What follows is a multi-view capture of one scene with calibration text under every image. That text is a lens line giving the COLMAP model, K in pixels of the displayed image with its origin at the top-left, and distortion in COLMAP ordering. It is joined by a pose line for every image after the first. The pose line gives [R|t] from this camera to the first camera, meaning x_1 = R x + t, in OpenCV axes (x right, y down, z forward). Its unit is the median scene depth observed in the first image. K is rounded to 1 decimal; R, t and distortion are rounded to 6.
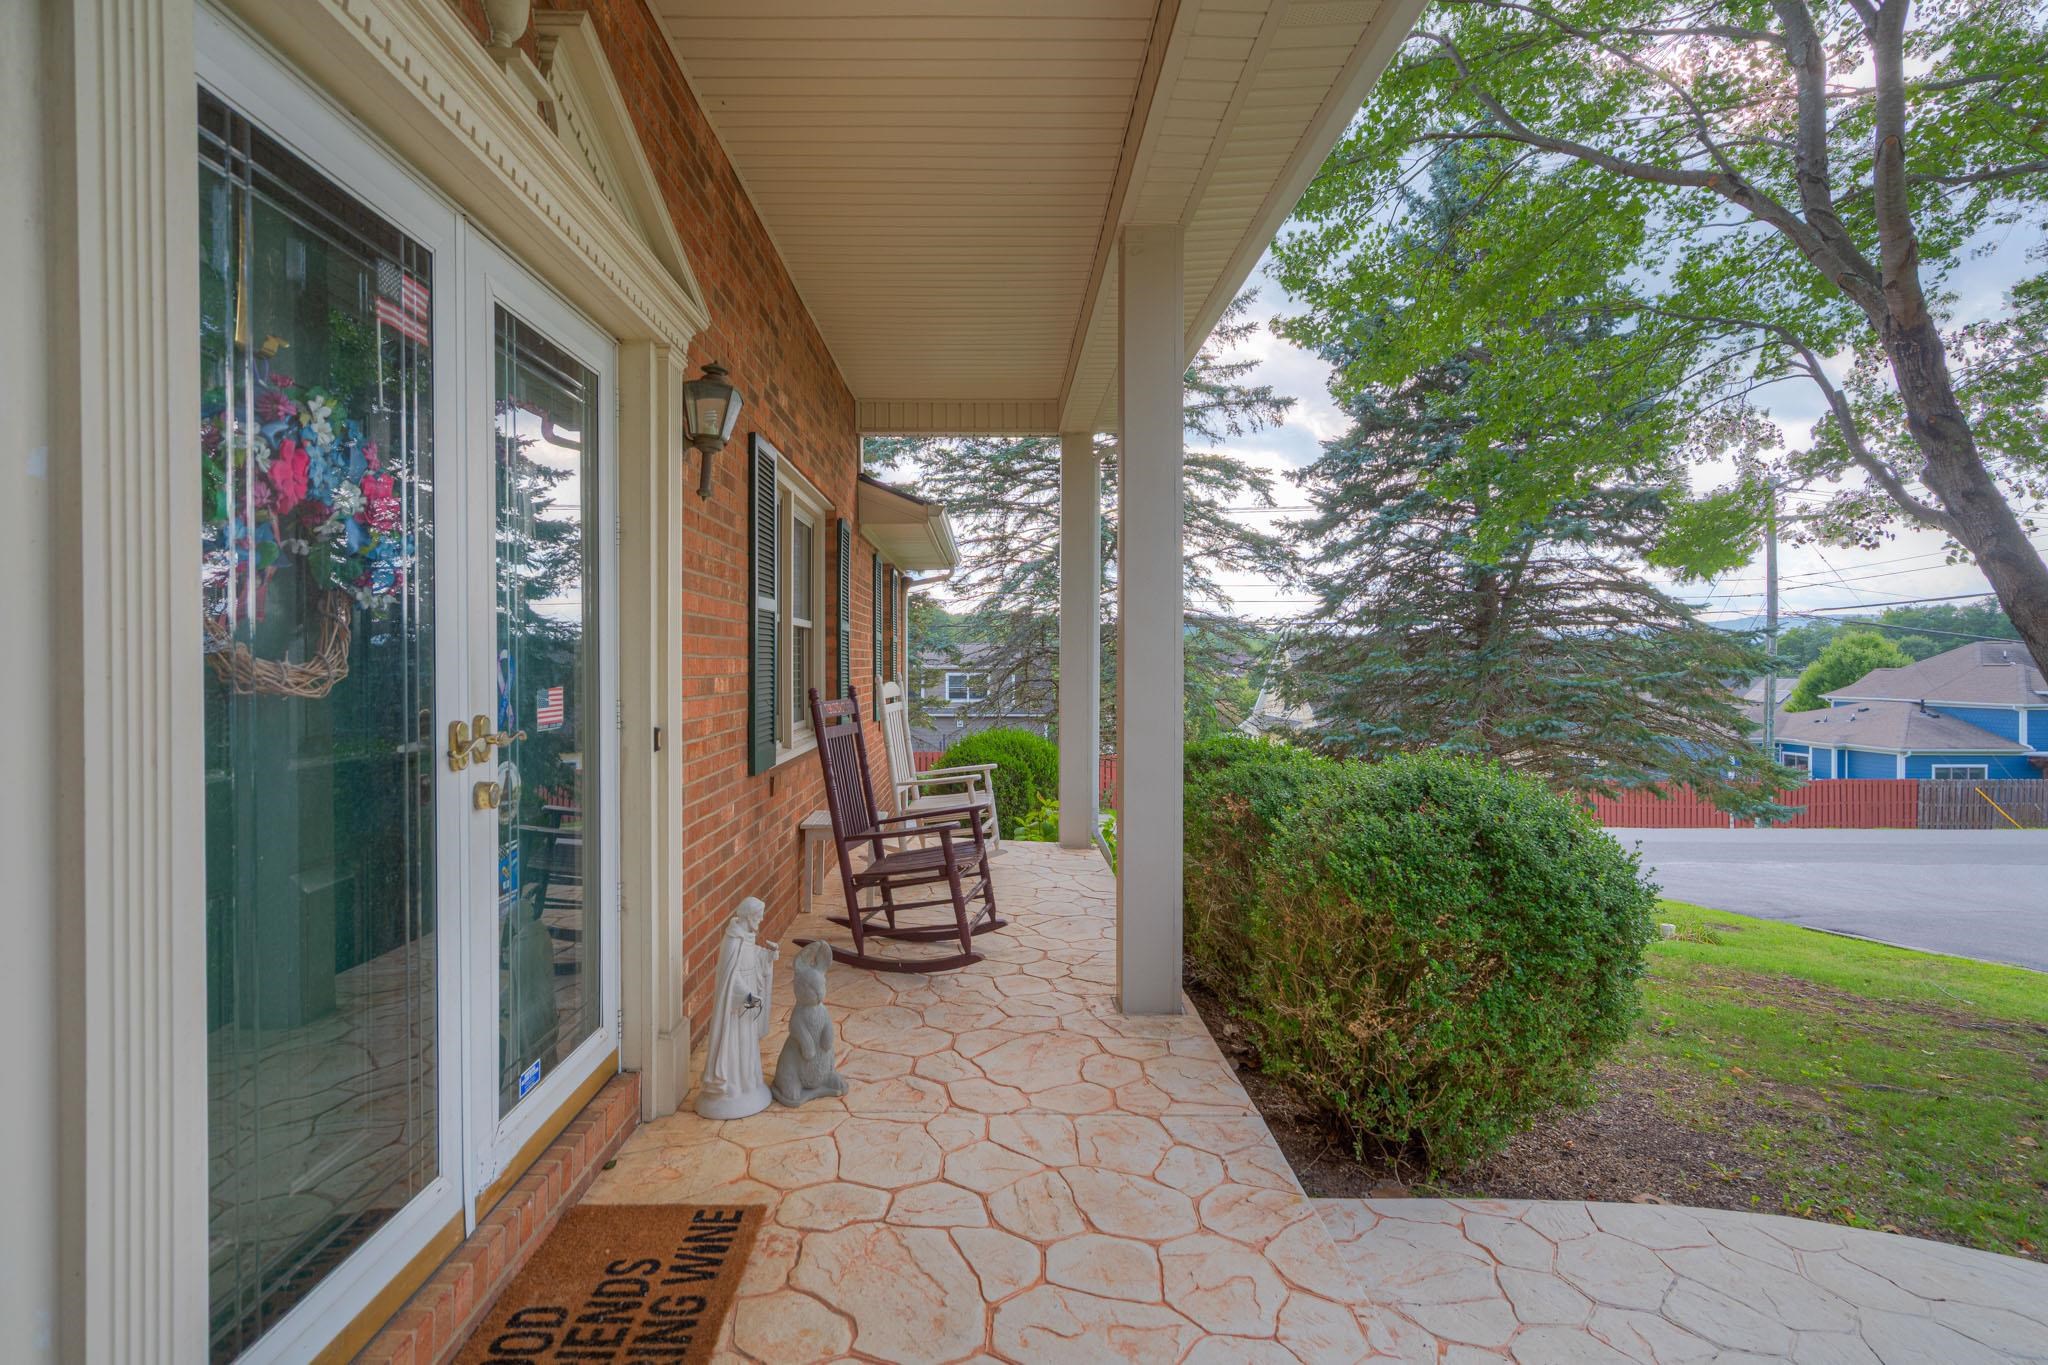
lens RADIAL K [[1040.8, 0, 1030.9], [0, 1040.8, 672.0], [0, 0, 1]] dist [0.013075, -0.000322]
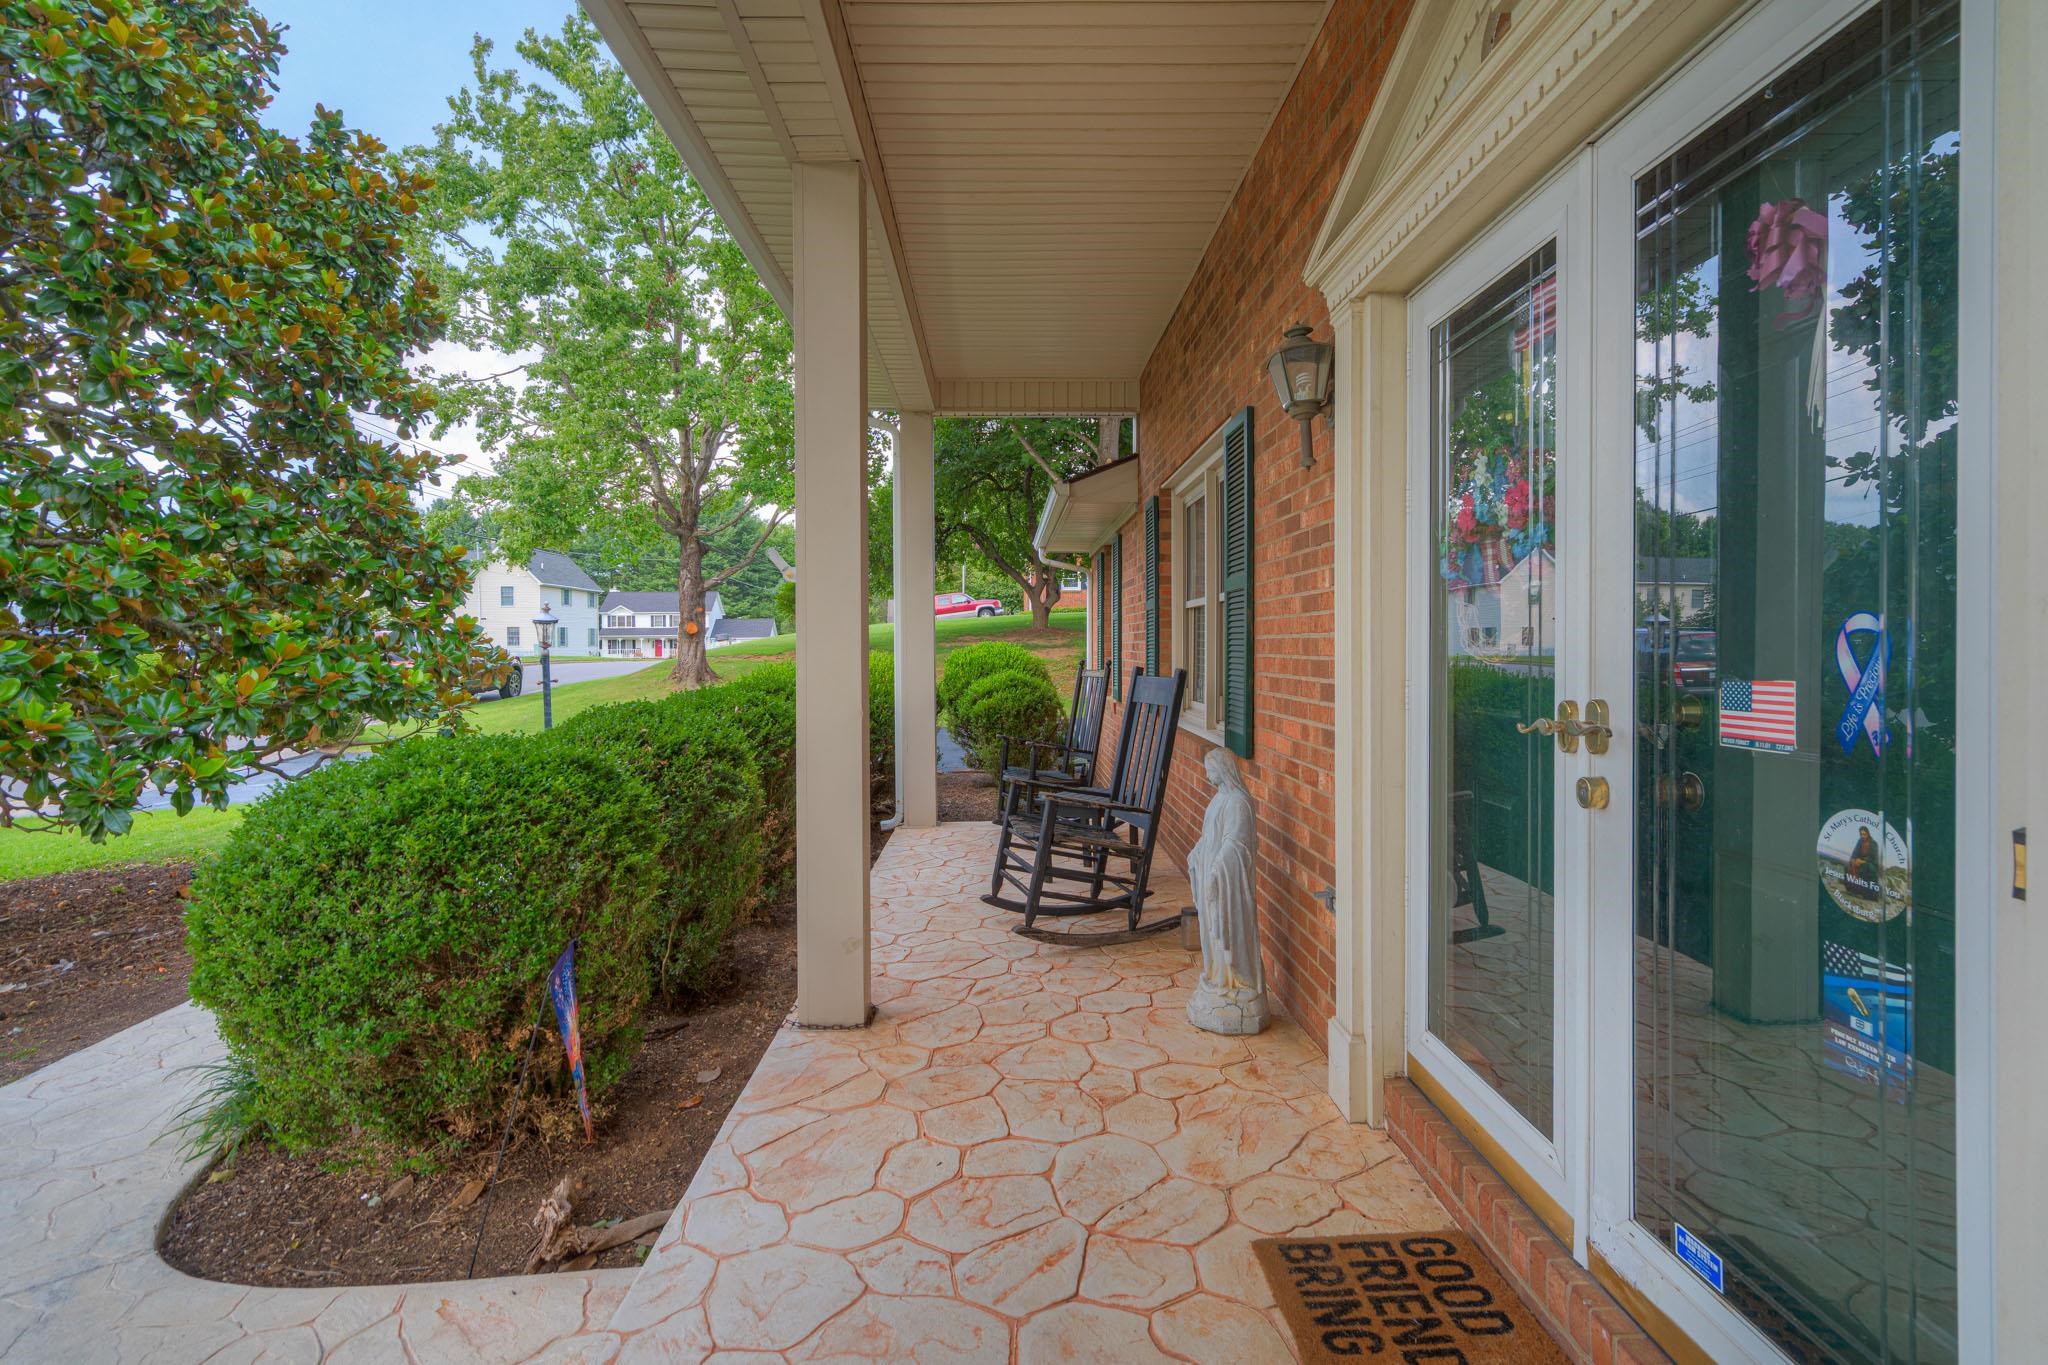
lens RADIAL K [[1040.8, 0, 1030.9], [0, 1040.8, 672.0], [0, 0, 1]] dist [0.013075, -0.000322]
pose [[-0.999923, -0.001102, 0.012342, -0.069748], [-0.000692, 0.999449, 0.033171, -0.008795], [-0.012372, 0.033160, -0.999373, 1.987843]]
